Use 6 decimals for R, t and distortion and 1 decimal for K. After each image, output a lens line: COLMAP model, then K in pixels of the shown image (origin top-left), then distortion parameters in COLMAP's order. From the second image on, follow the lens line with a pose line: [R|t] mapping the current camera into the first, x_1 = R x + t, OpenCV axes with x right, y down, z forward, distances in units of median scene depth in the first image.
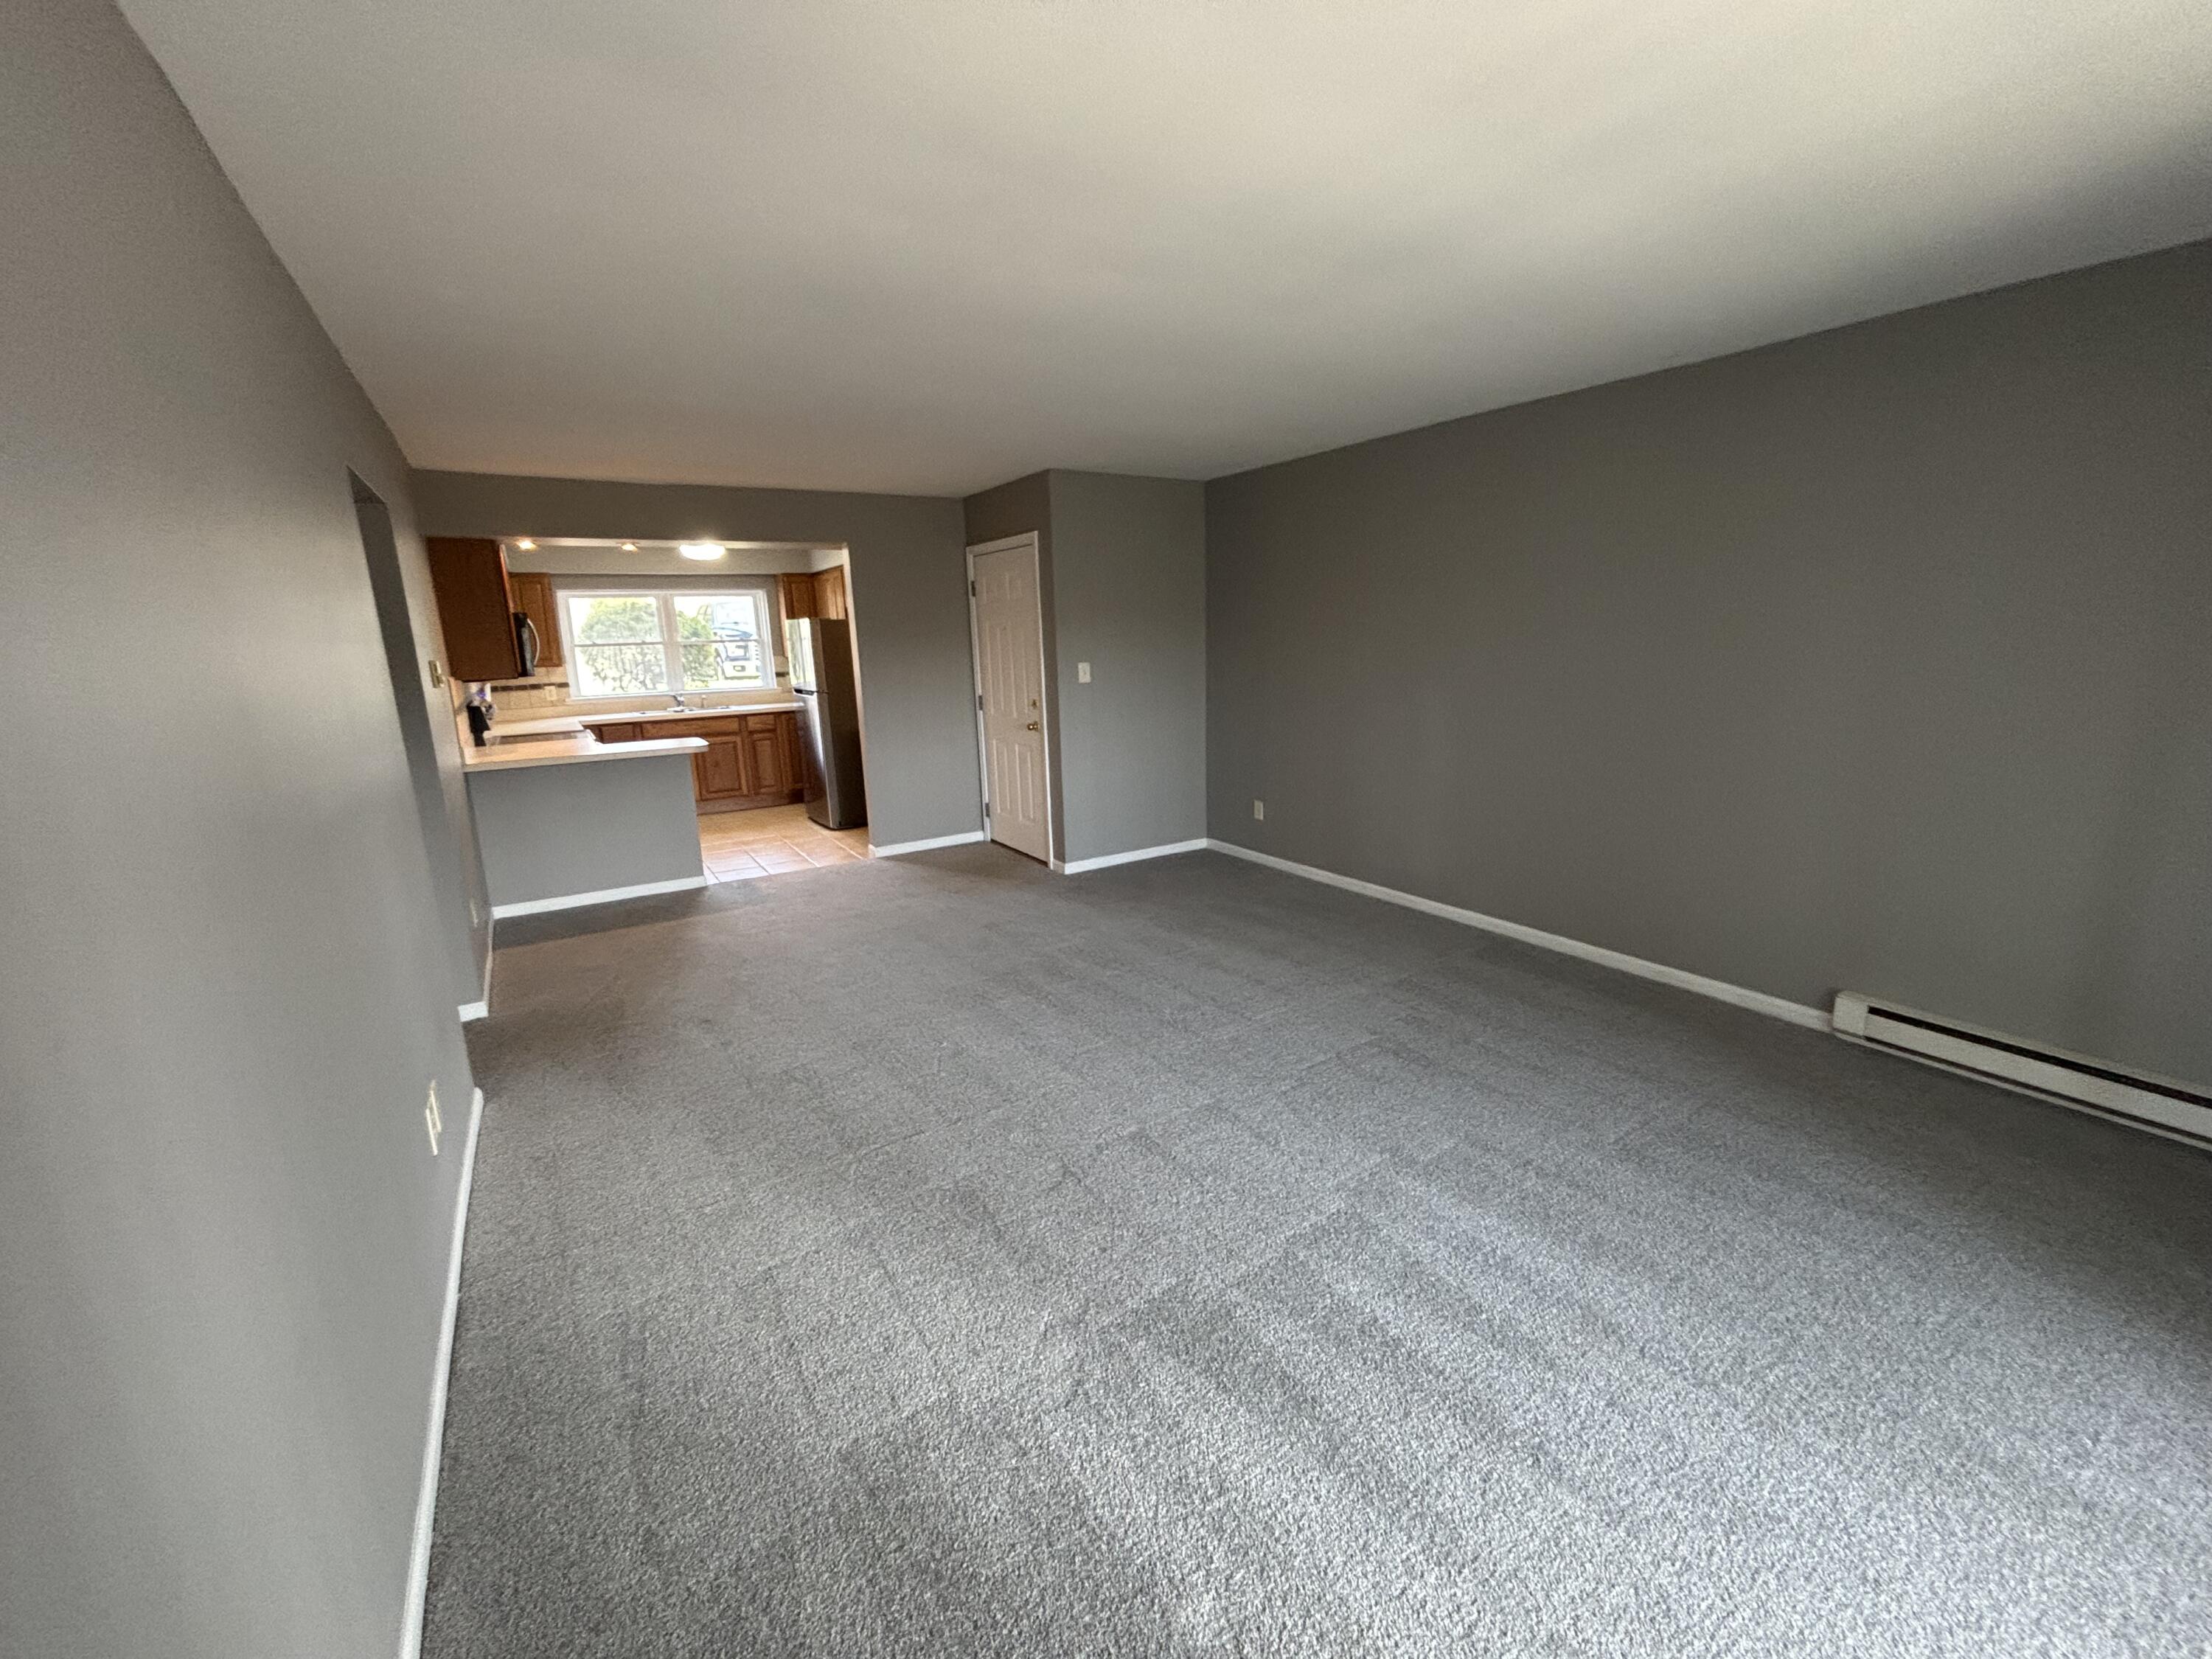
lens RADIAL K [[905.1, 0, 1100.4], [0, 905.1, 825.7], [0, 0, 1]] dist [0.001336, -0.000067]
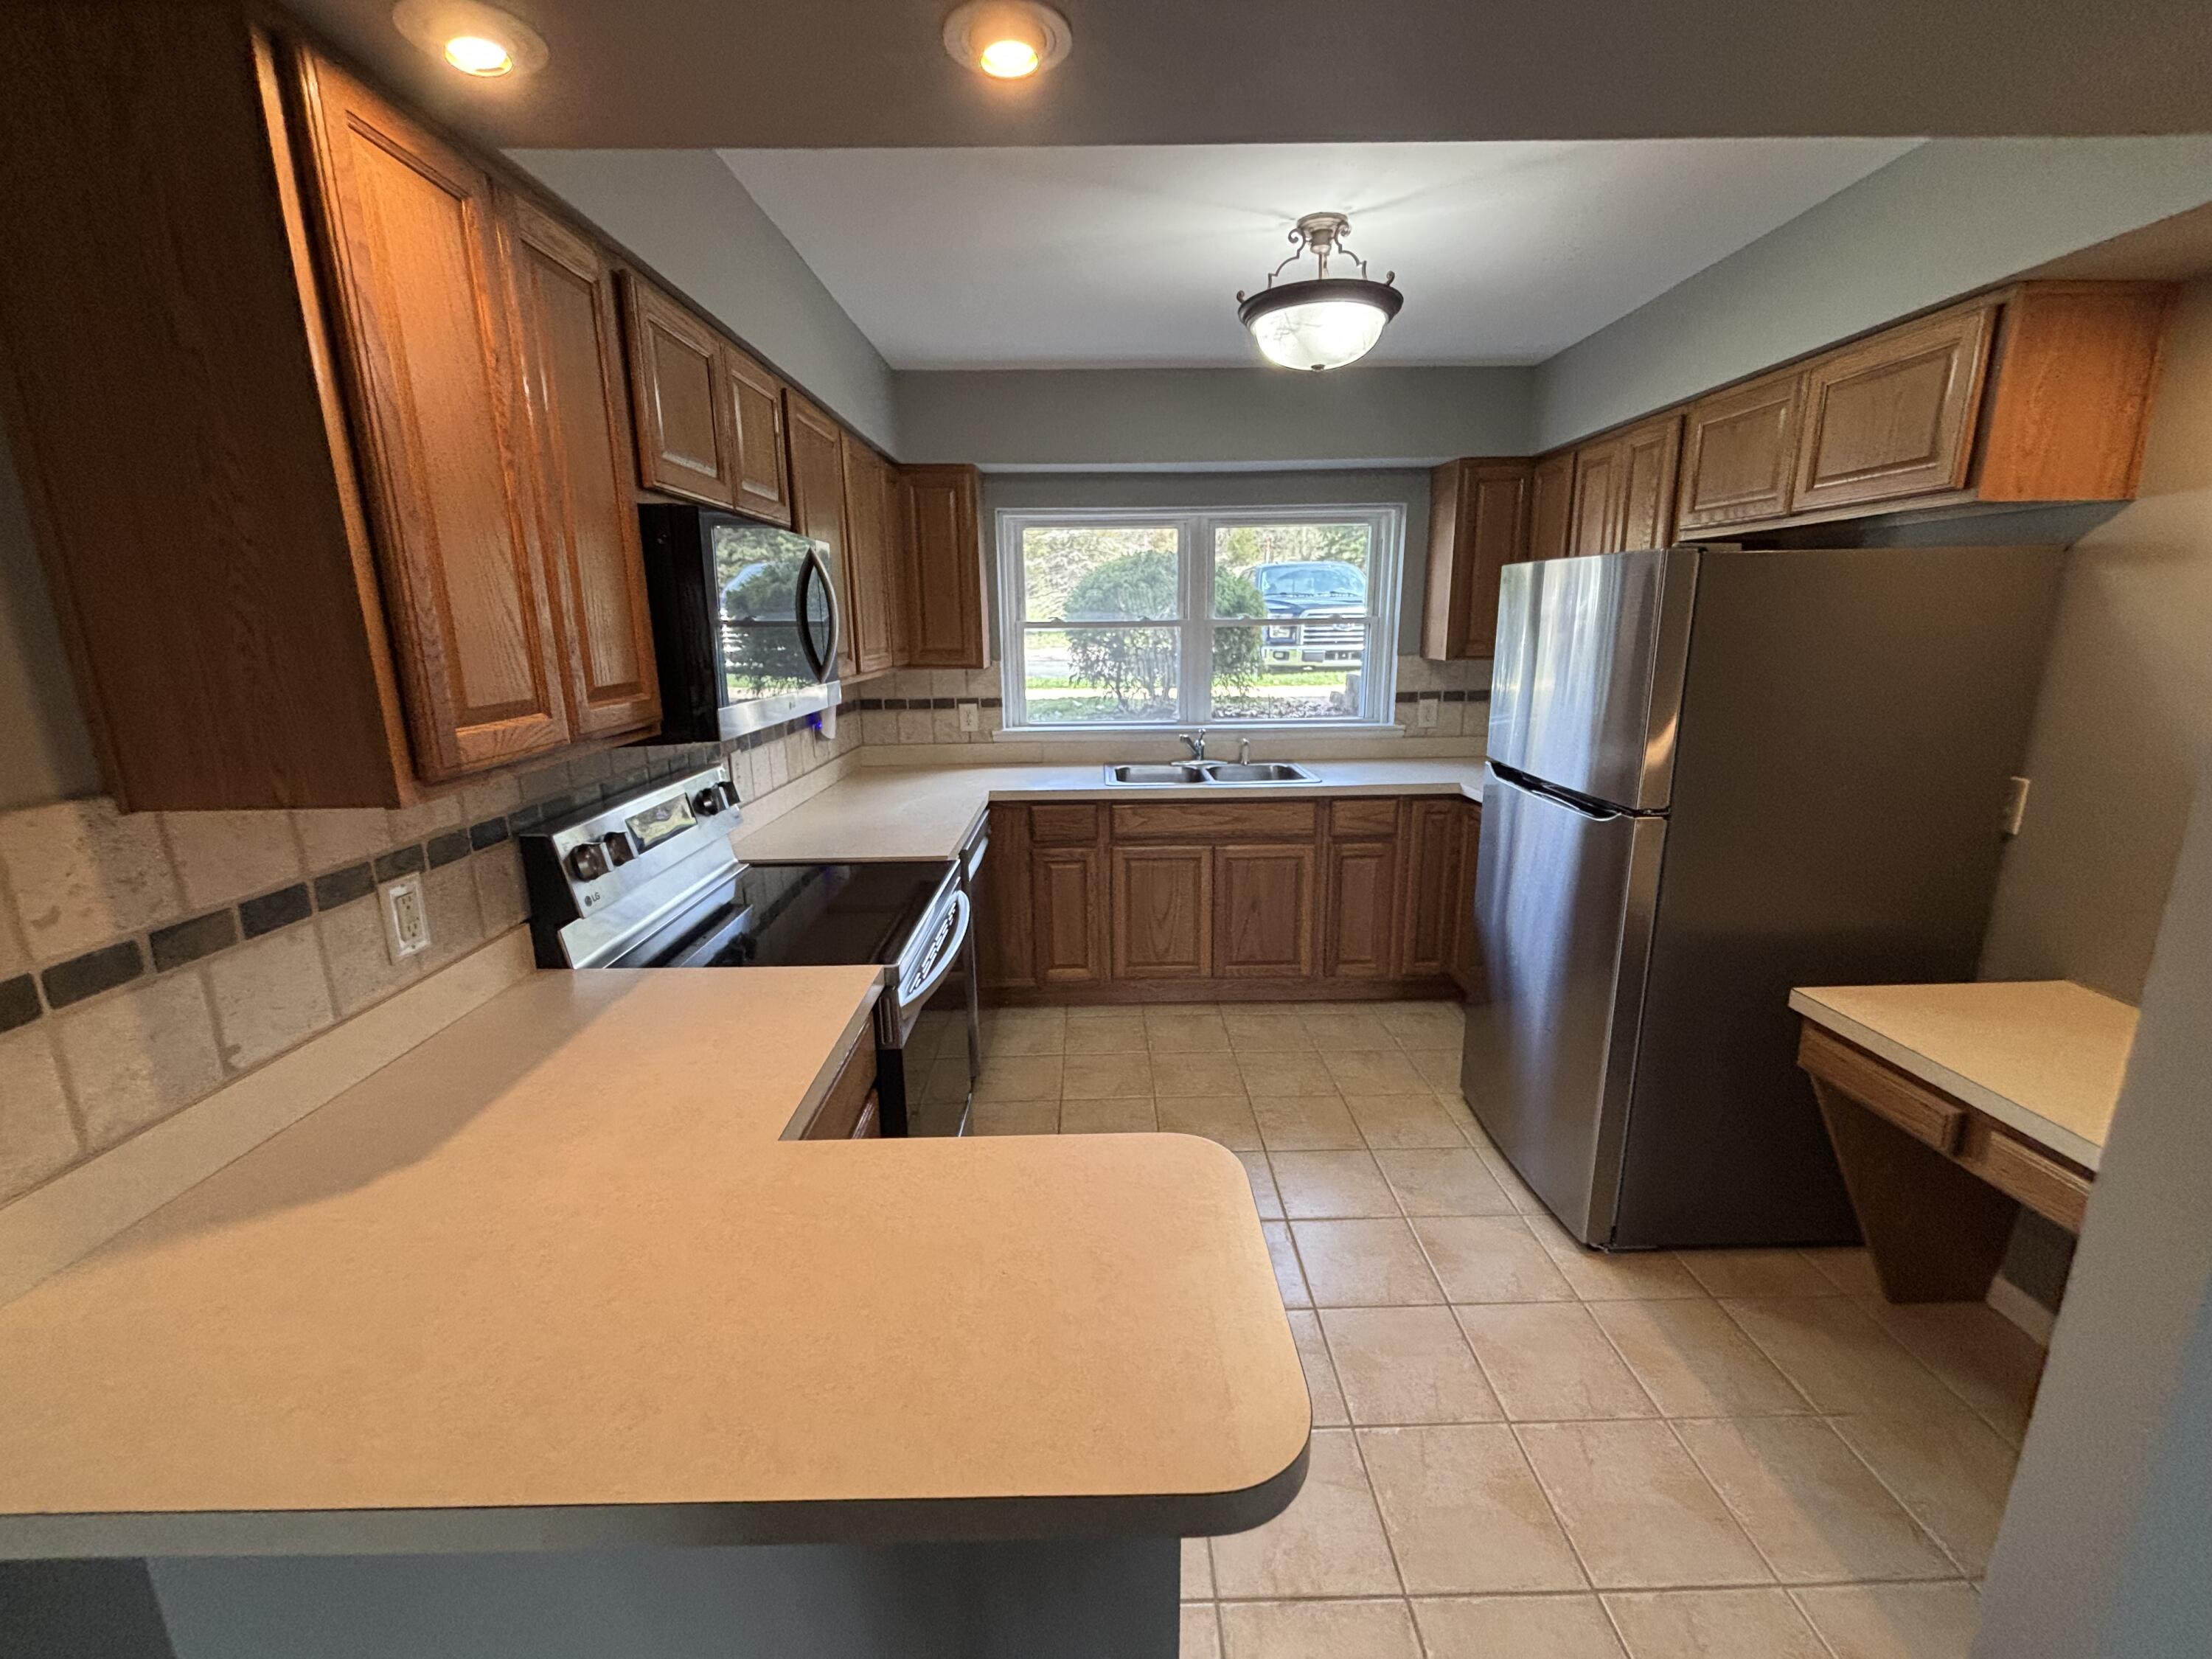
lens RADIAL K [[905.1, 0, 1109.4], [0, 905.1, 825.3], [0, 0, 1]] dist [0.001336, -0.000067]
pose [[0.859019, 0.134334, -0.494005, -0.270908], [-0.123072, 0.990848, 0.055432, -0.120541], [0.496930, 0.013181, 0.867690, 0.579795]]
